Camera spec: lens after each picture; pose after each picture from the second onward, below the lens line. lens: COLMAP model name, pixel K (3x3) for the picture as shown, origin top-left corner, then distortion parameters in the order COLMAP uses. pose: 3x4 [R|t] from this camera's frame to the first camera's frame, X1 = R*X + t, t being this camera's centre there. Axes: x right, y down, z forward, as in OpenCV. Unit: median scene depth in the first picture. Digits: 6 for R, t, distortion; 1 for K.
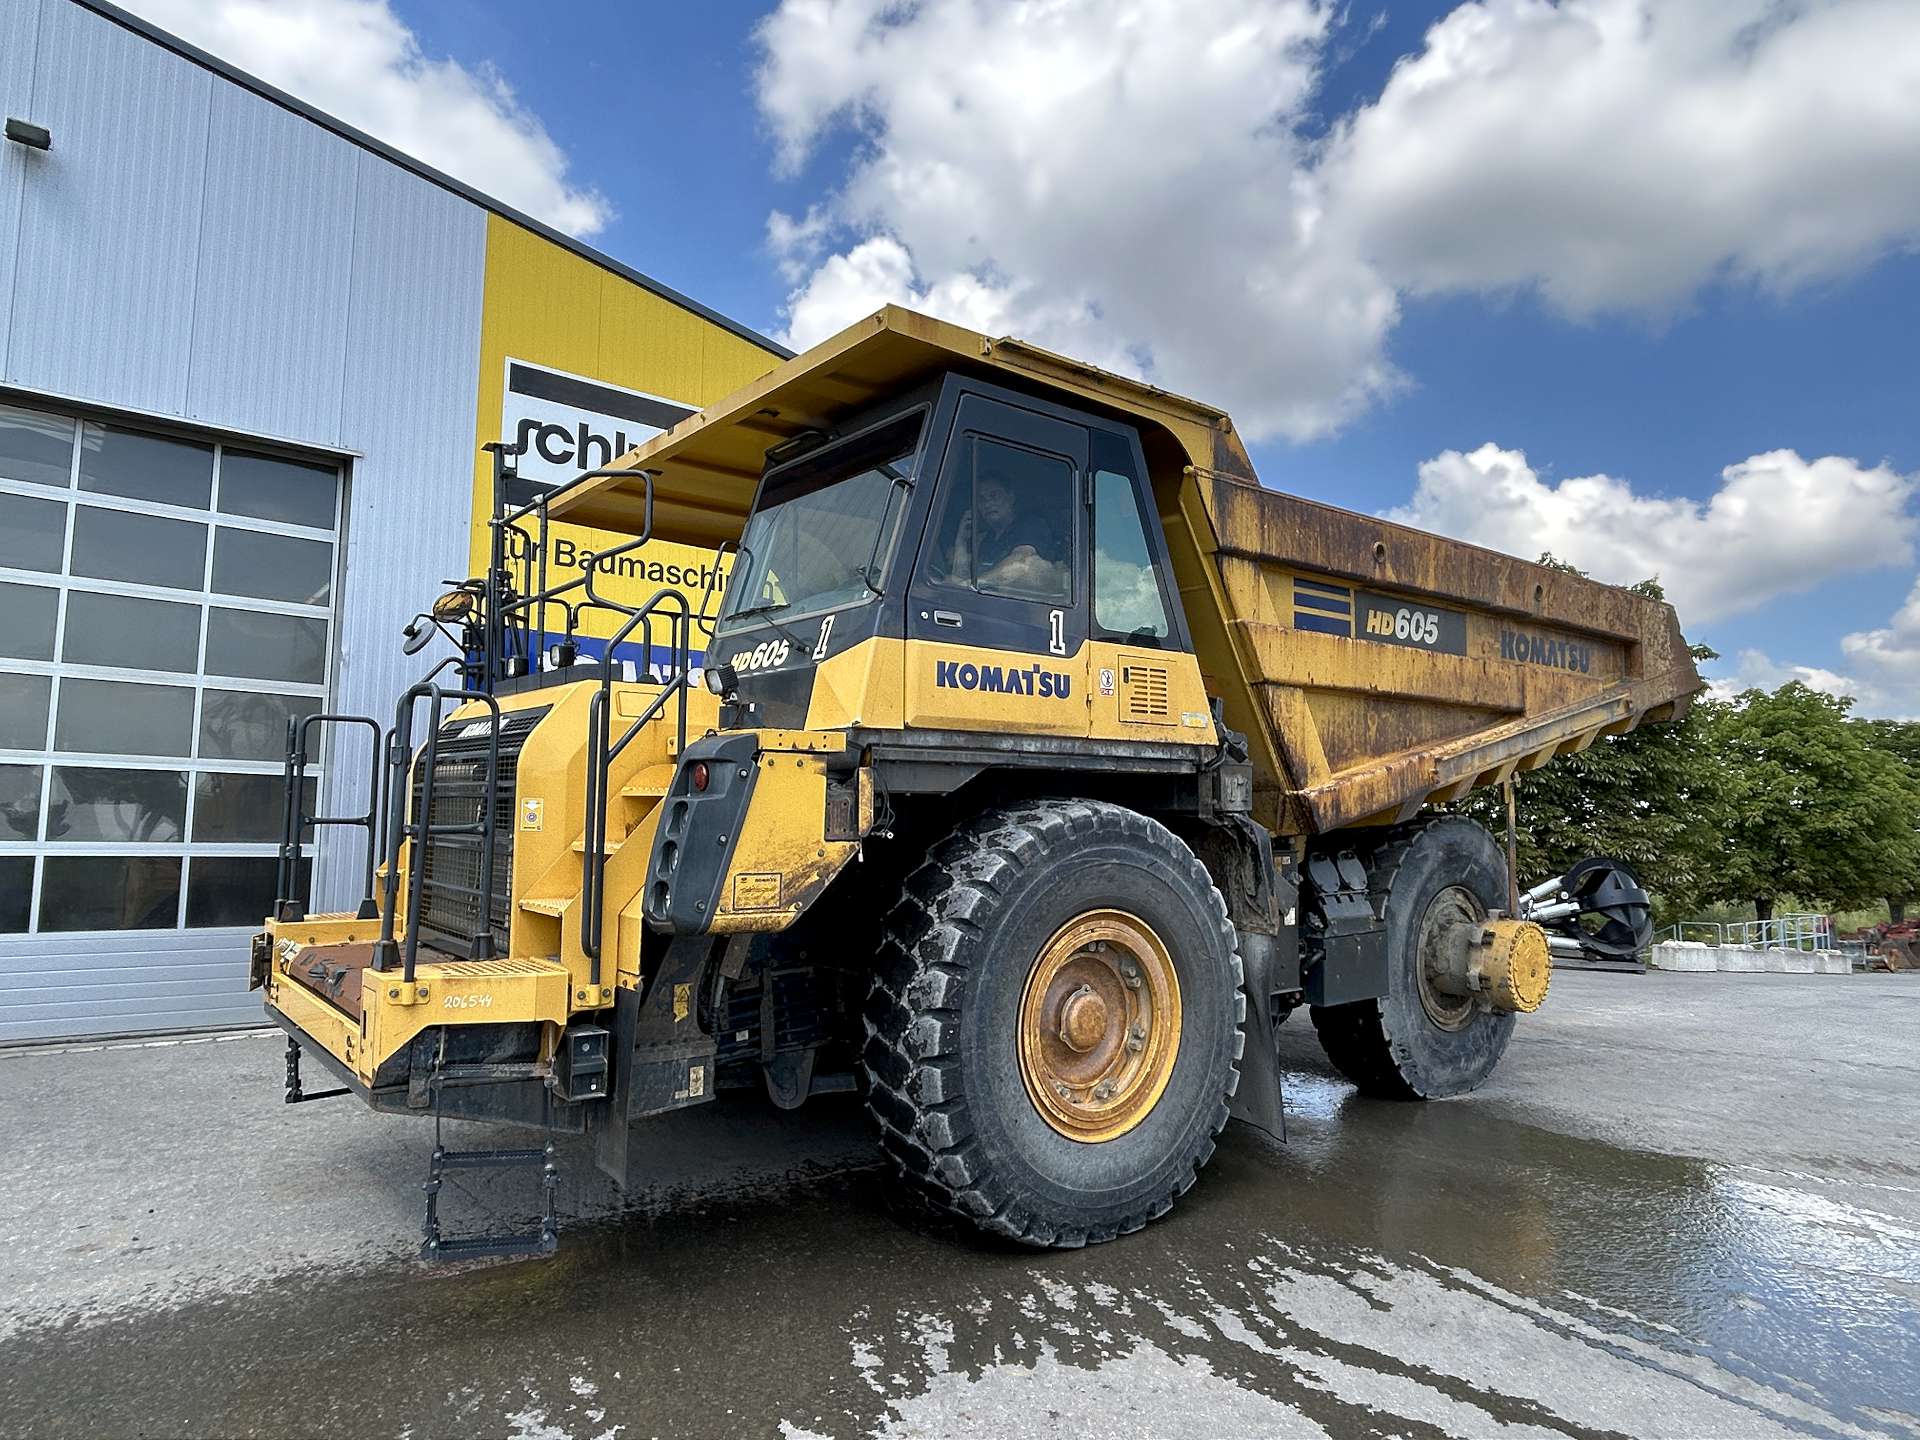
lens RADIAL K [[1172.6, 0, 949.3], [0, 1172.6, 720.9], [0, 0, 1]] dist [0.021181, -0.034635]
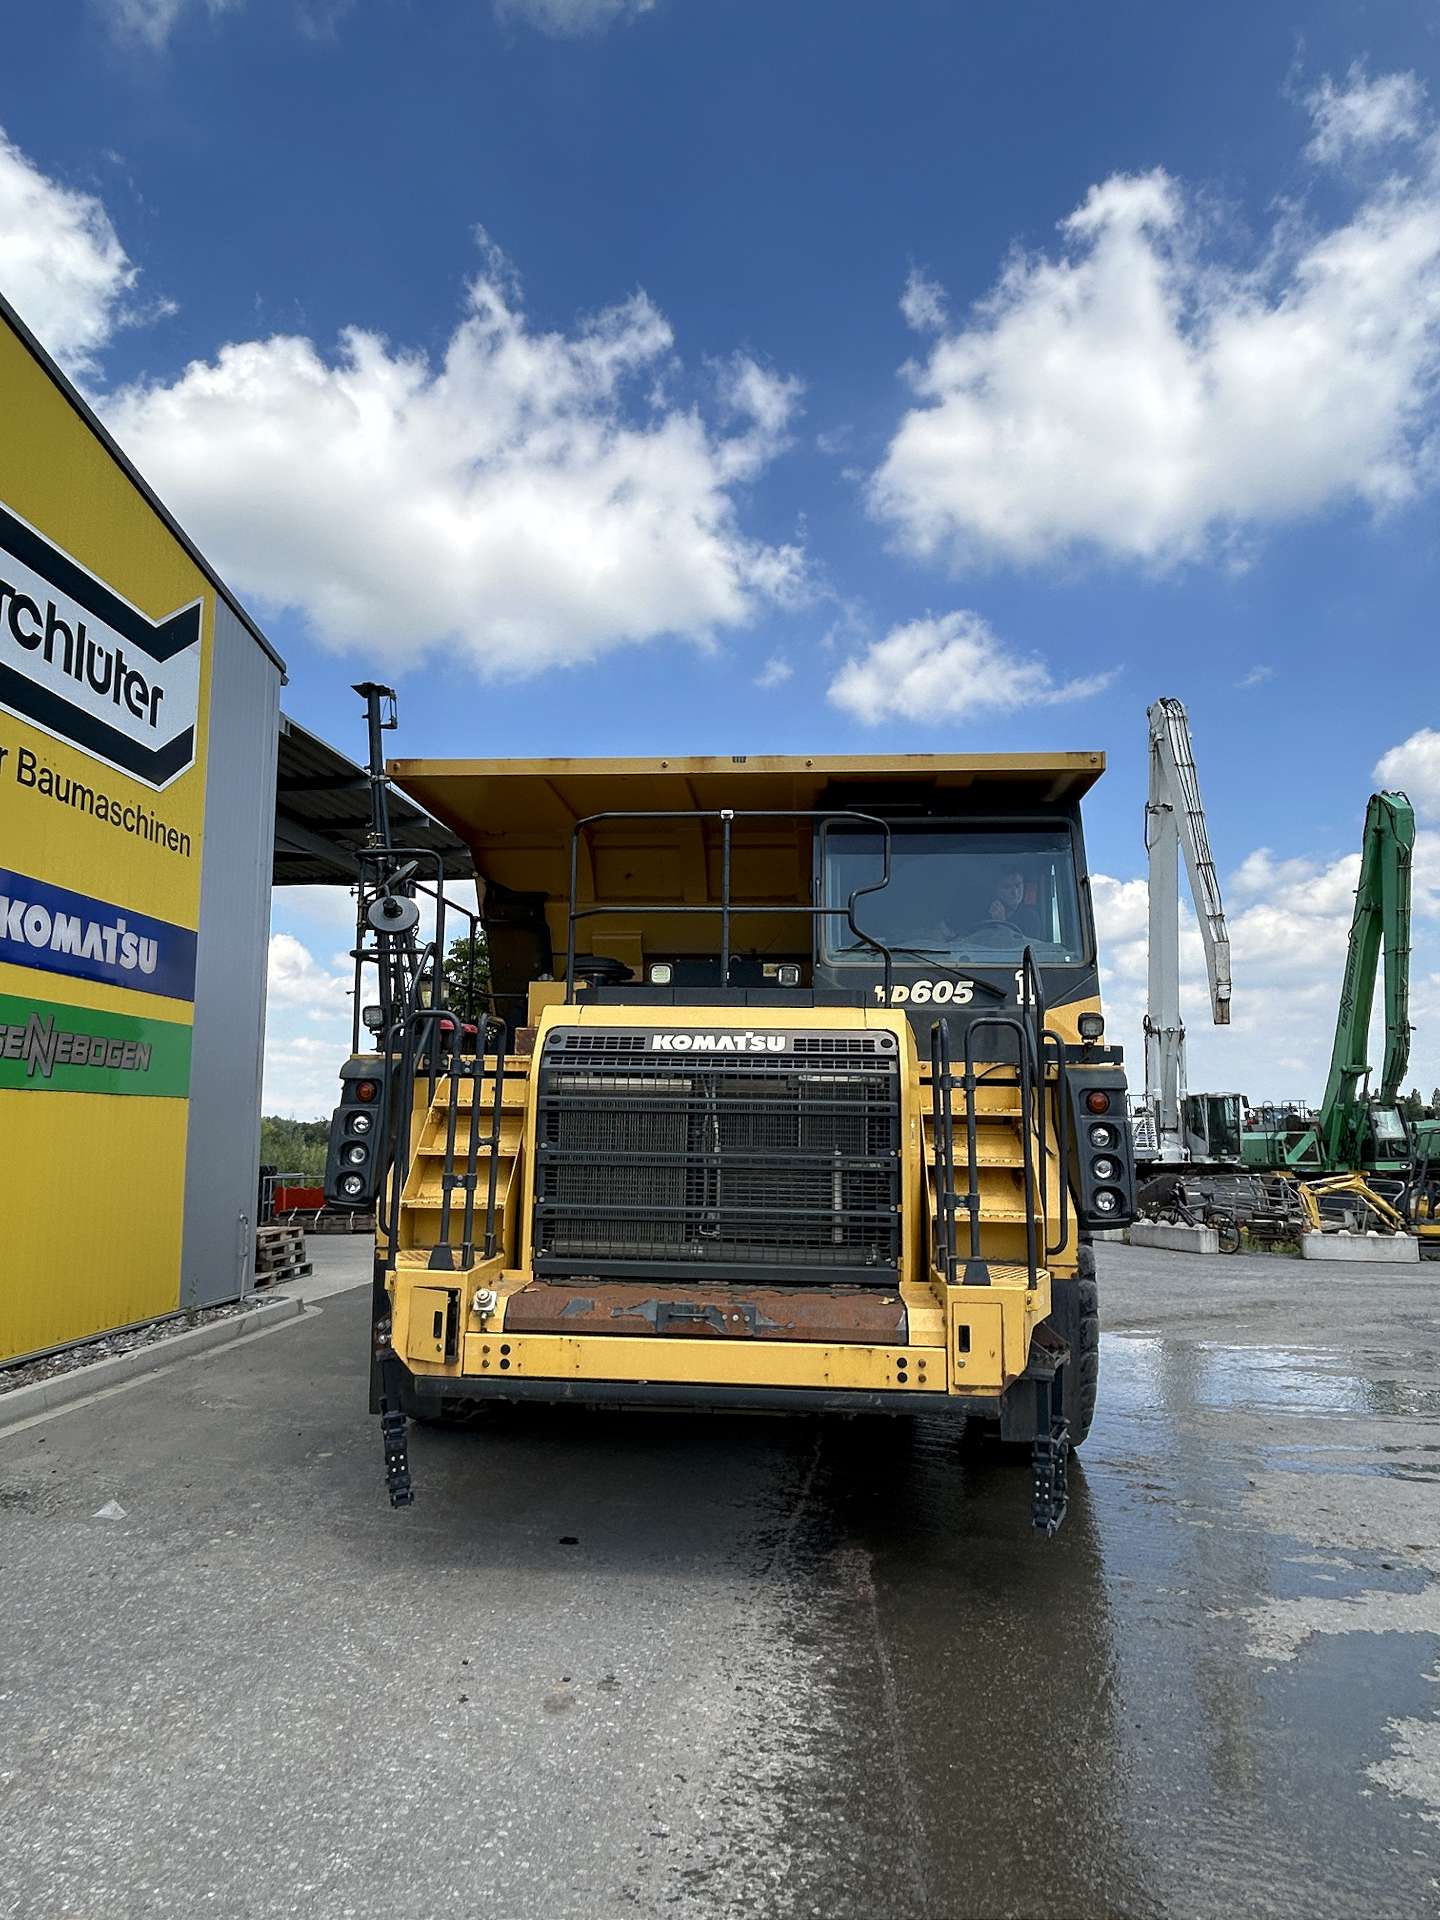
lens RADIAL K [[1168.6, 0, 712.5], [0, 1168.6, 948.6], [0, 0, 1]] dist [-0.003706, -0.002719]
pose [[0.681580, 0.093772, 0.725711, -1.181402], [-0.061801, 0.995588, -0.070601, -0.004345], [-0.729130, 0.003270, 0.684368, 0.361942]]
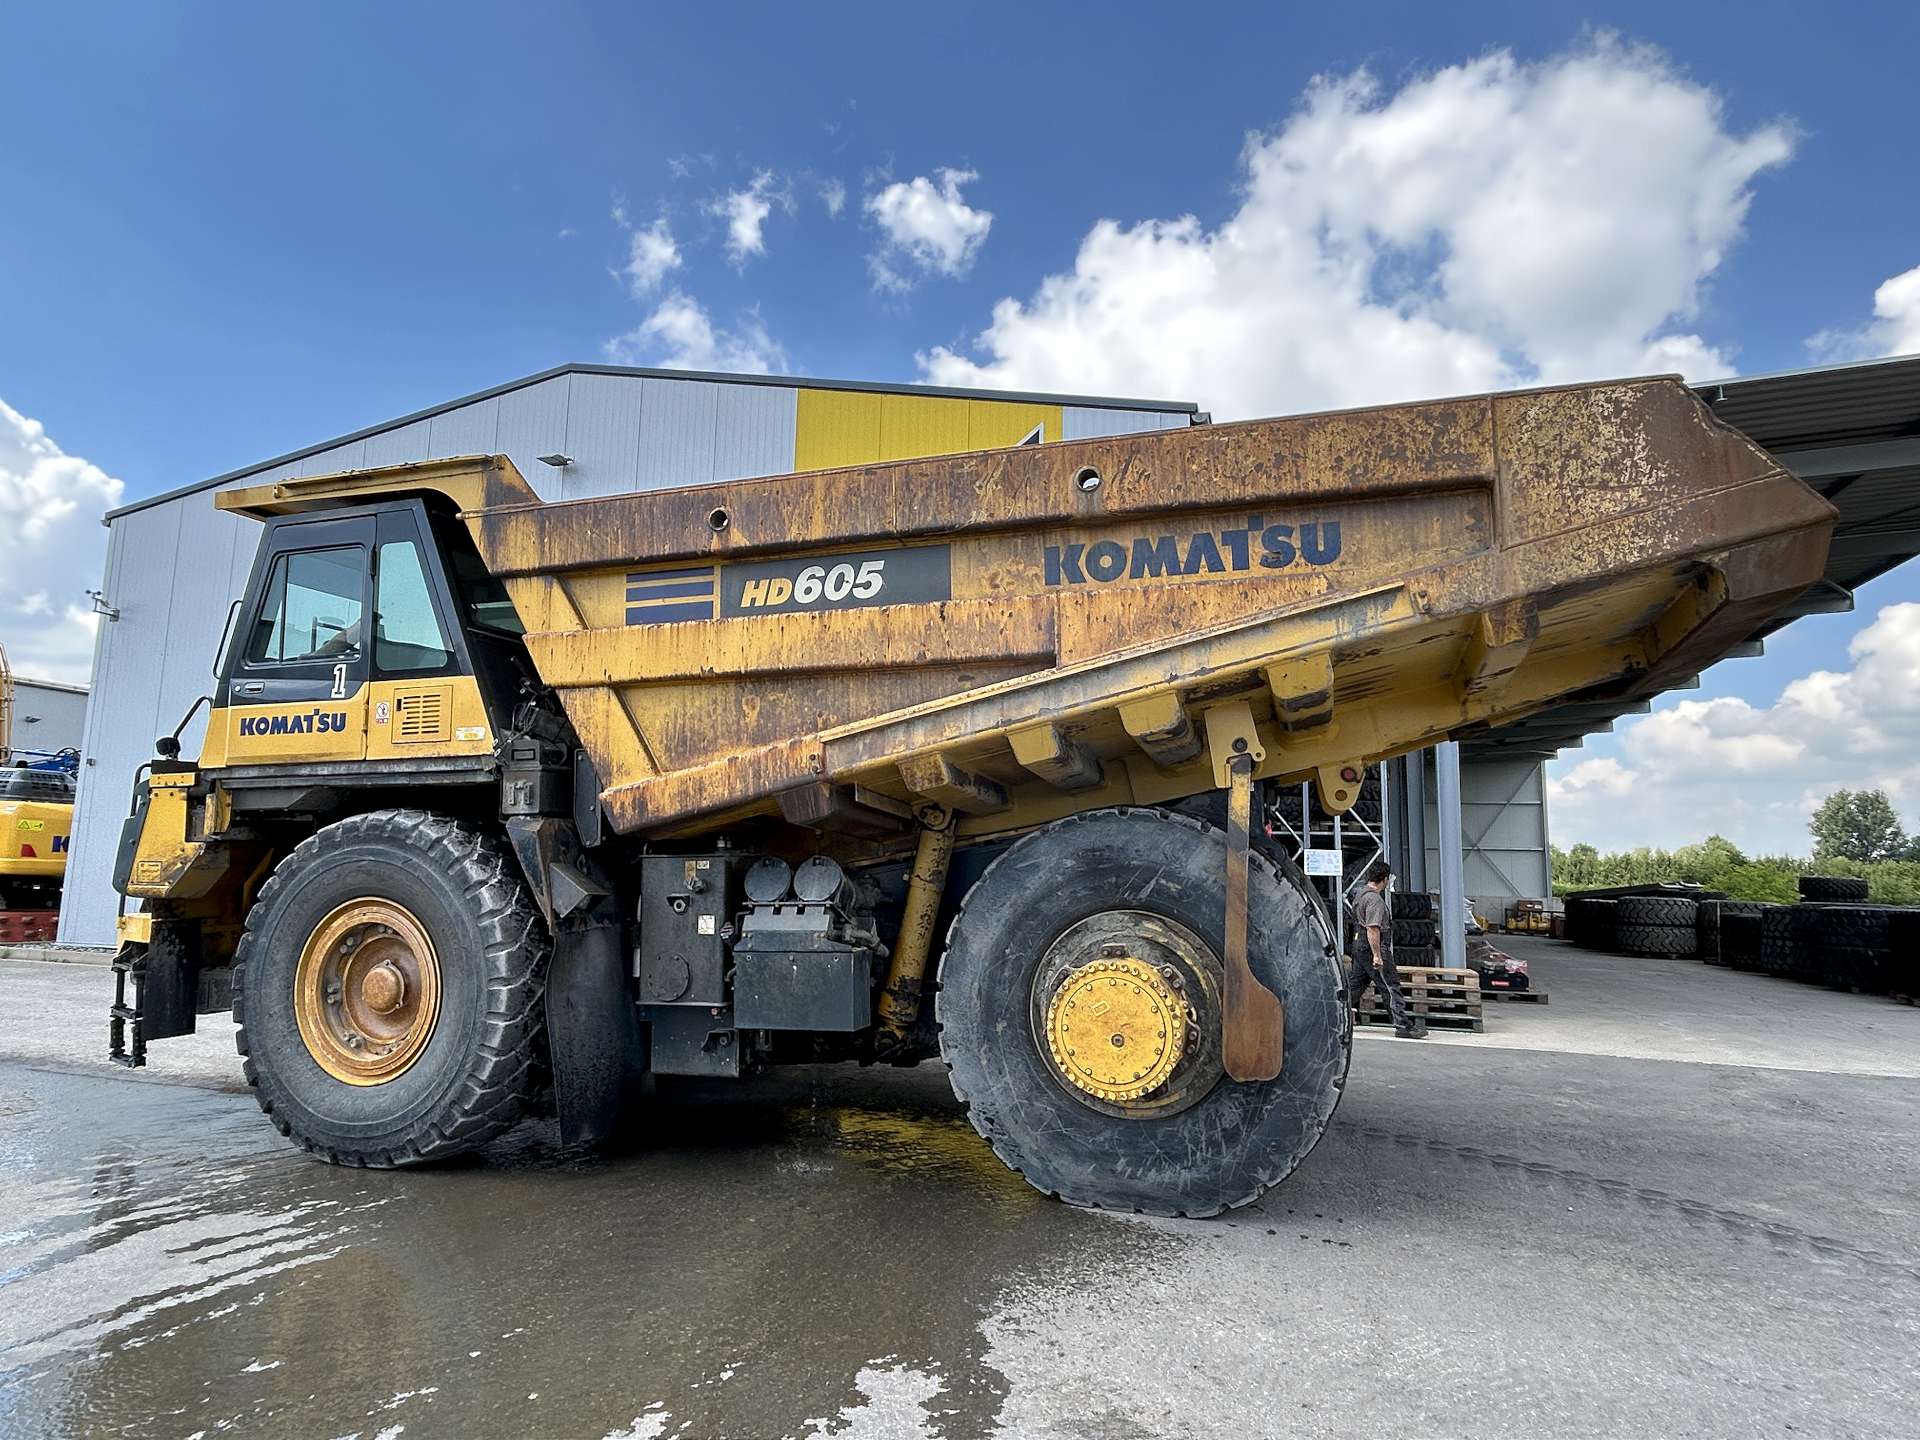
lens RADIAL K [[1139.3, 0, 942.9], [0, 1139.3, 720.6], [0, 0, 1]] dist [0.012090, -0.012729]
pose [[0.557139, -0.107860, -0.823385, 1.502691], [0.073591, 0.994041, -0.080421, 0.118966], [0.827152, -0.015788, 0.561756, 0.841481]]
